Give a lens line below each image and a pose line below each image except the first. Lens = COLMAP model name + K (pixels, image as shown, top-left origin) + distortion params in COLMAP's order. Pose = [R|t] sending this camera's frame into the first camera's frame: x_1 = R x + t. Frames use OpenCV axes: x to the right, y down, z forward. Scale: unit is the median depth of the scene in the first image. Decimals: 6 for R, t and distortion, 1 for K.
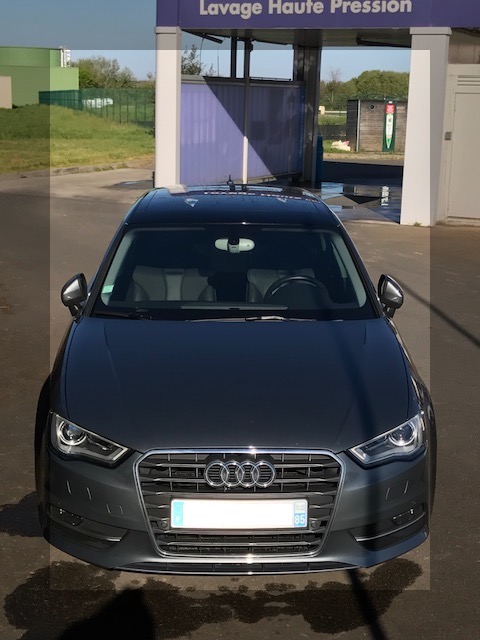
lens RADIAL K [[961.2, 0, 240.0], [0, 961.2, 320.0], [0, 0, 1]] dist [0.020894, -0.080953]
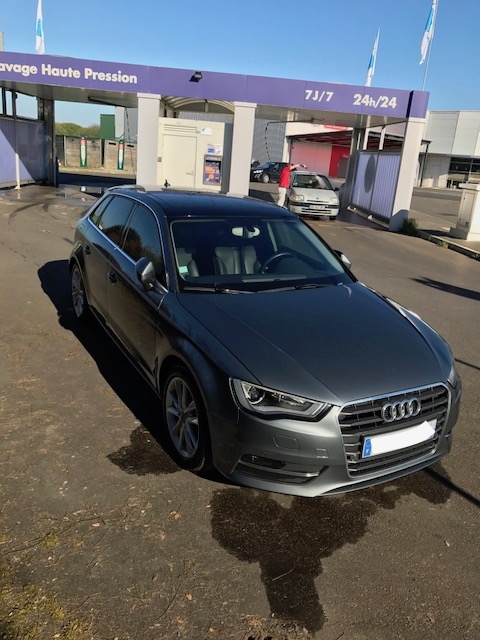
lens RADIAL K [[506.2, 0, 240.0], [0, 506.2, 320.0], [0, 0, 1]] dist [-0.011665, 0.003080]
pose [[0.889723, -0.089396, 0.447662, -0.085791], [0.036651, 0.991461, 0.125145, -0.010577], [-0.455027, -0.094937, 0.885402, 0.081433]]
